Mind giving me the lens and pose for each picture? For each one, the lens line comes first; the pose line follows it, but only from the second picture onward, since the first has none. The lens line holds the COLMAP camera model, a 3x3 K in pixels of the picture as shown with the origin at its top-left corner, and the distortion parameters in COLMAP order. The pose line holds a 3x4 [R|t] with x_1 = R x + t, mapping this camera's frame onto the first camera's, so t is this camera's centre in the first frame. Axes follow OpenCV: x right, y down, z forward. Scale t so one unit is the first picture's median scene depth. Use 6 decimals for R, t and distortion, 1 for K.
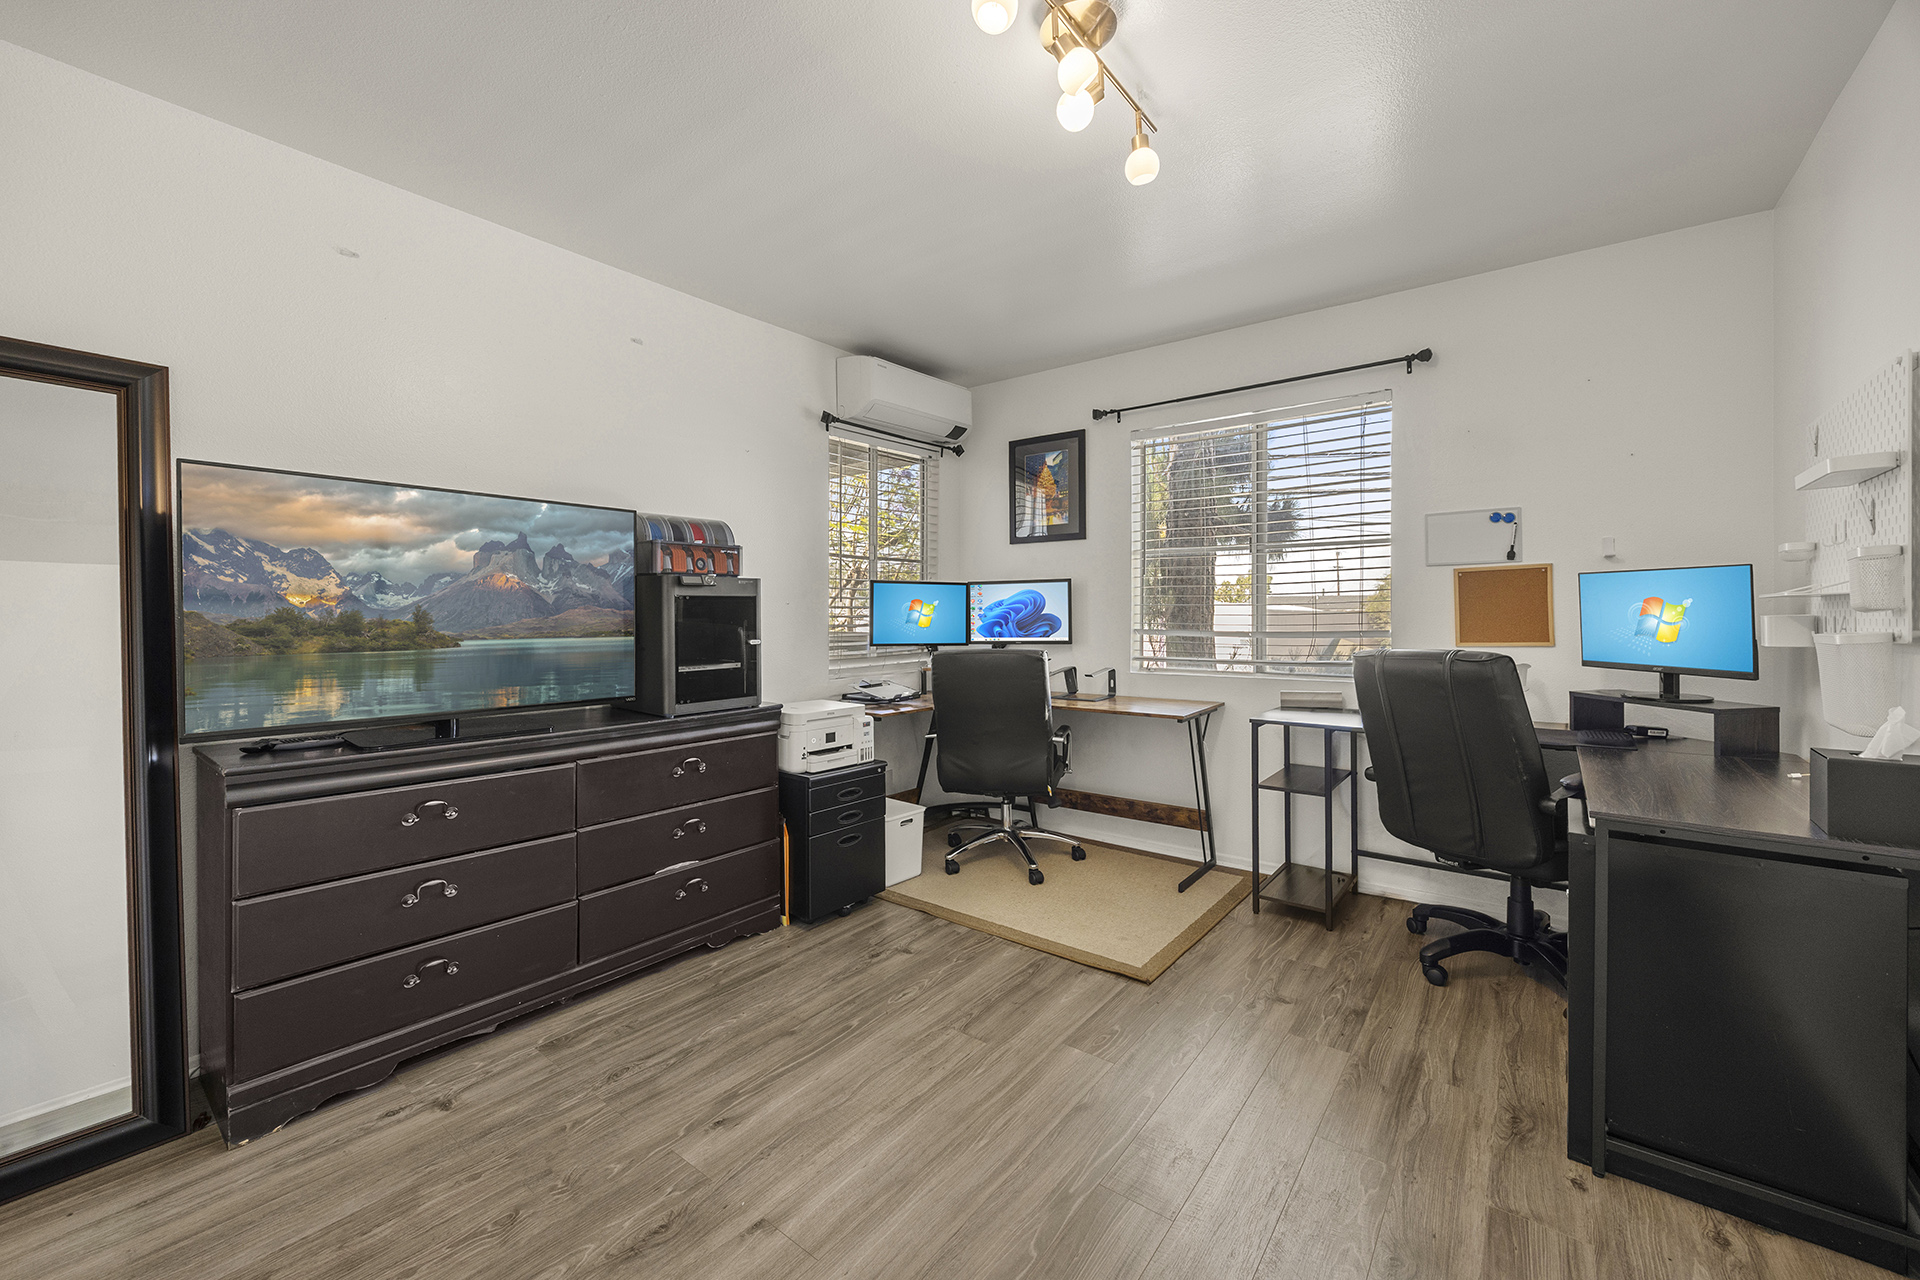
lens RADIAL K [[742.6, 0, 955.8], [0, 742.6, 625.6], [0, 0, 1]] dist [-0.008164, 0.000888]
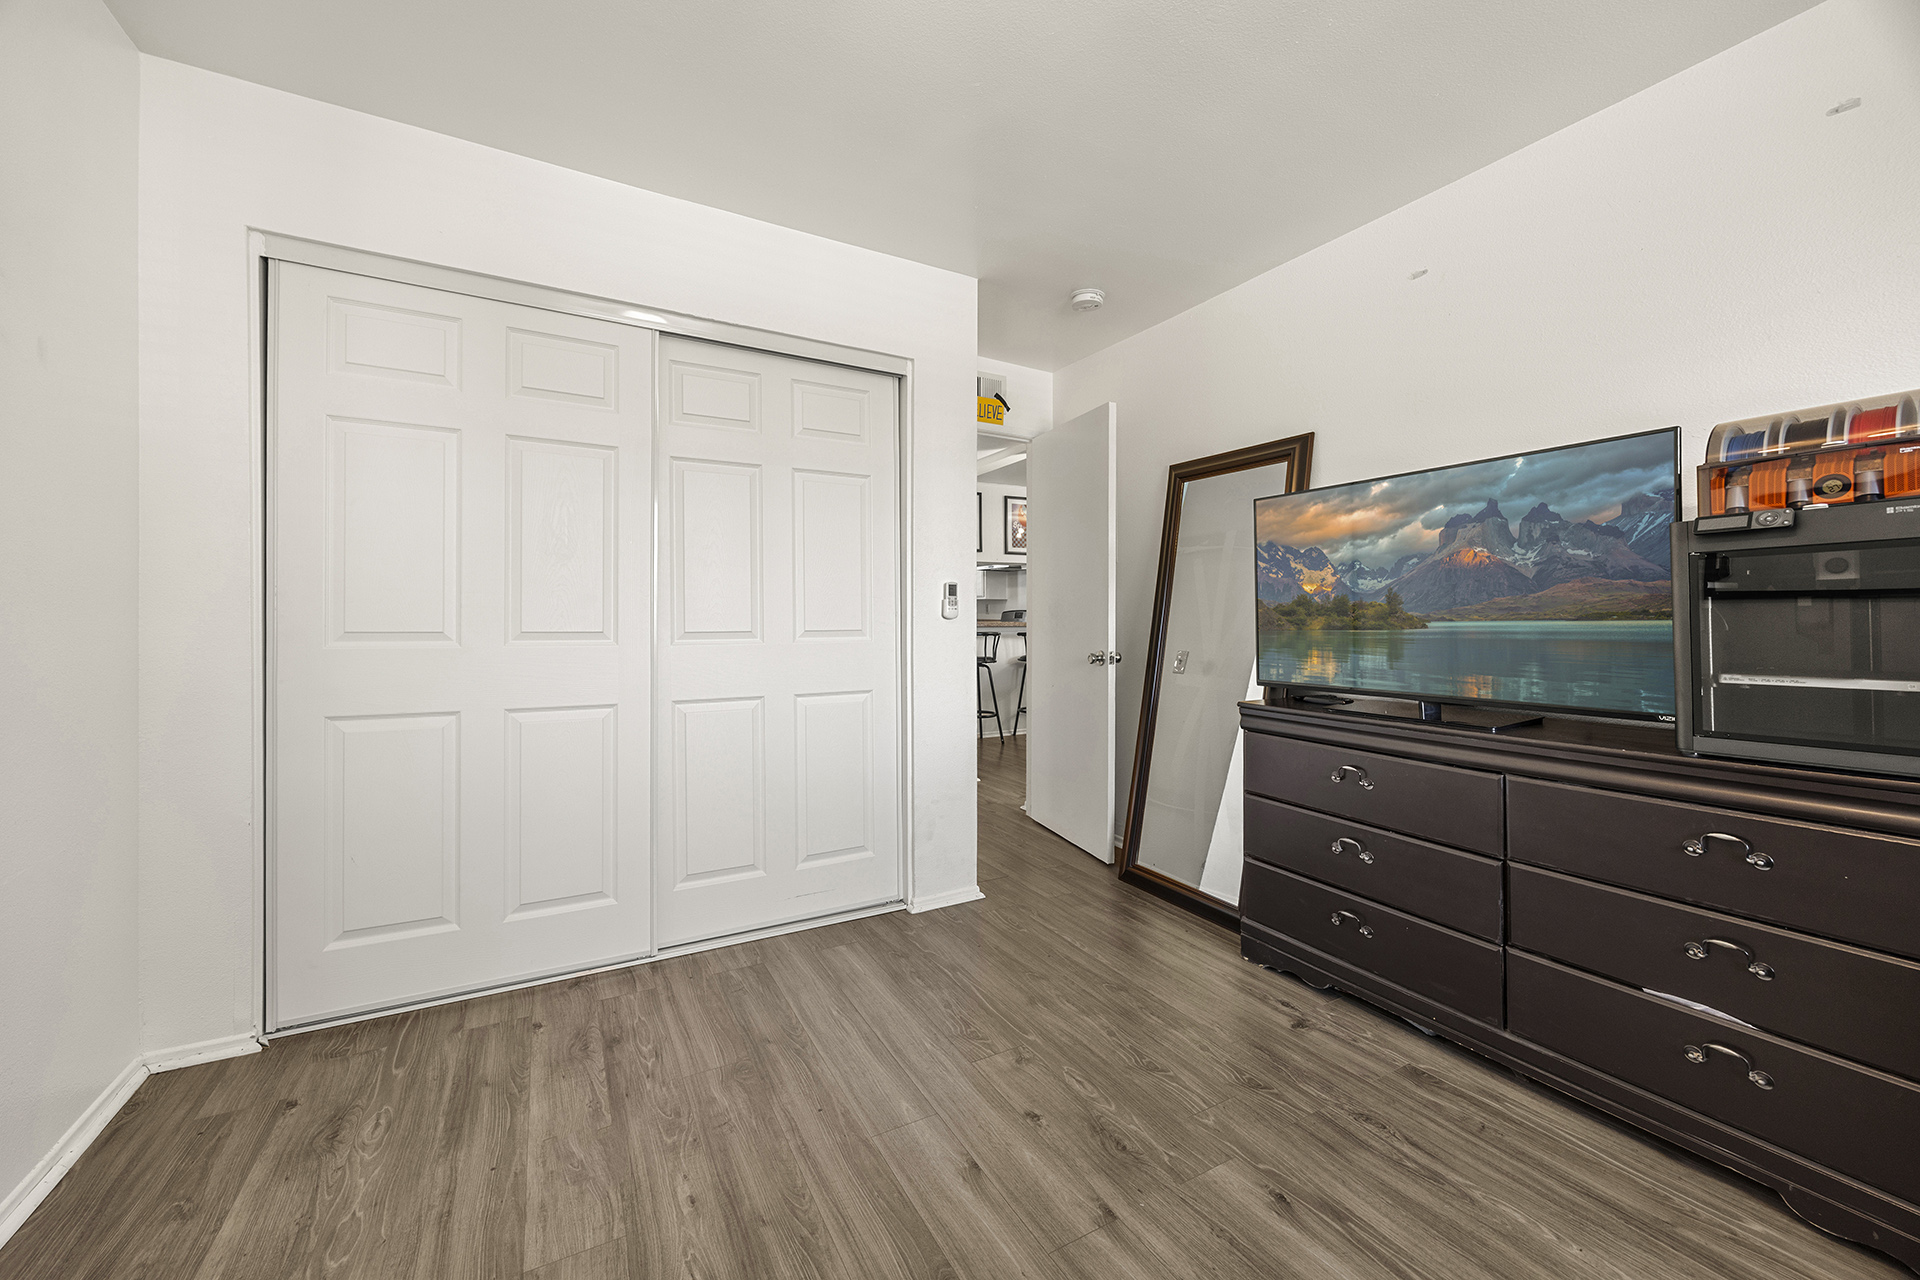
lens RADIAL K [[742.6, 0, 956.9], [0, 742.6, 625.9], [0, 0, 1]] dist [-0.008164, 0.000888]
pose [[-0.392482, 0.009880, -0.919707, 0.508724], [-0.006168, 0.999892, 0.013374, 0.016934], [0.919739, 0.010922, -0.392379, 0.860982]]
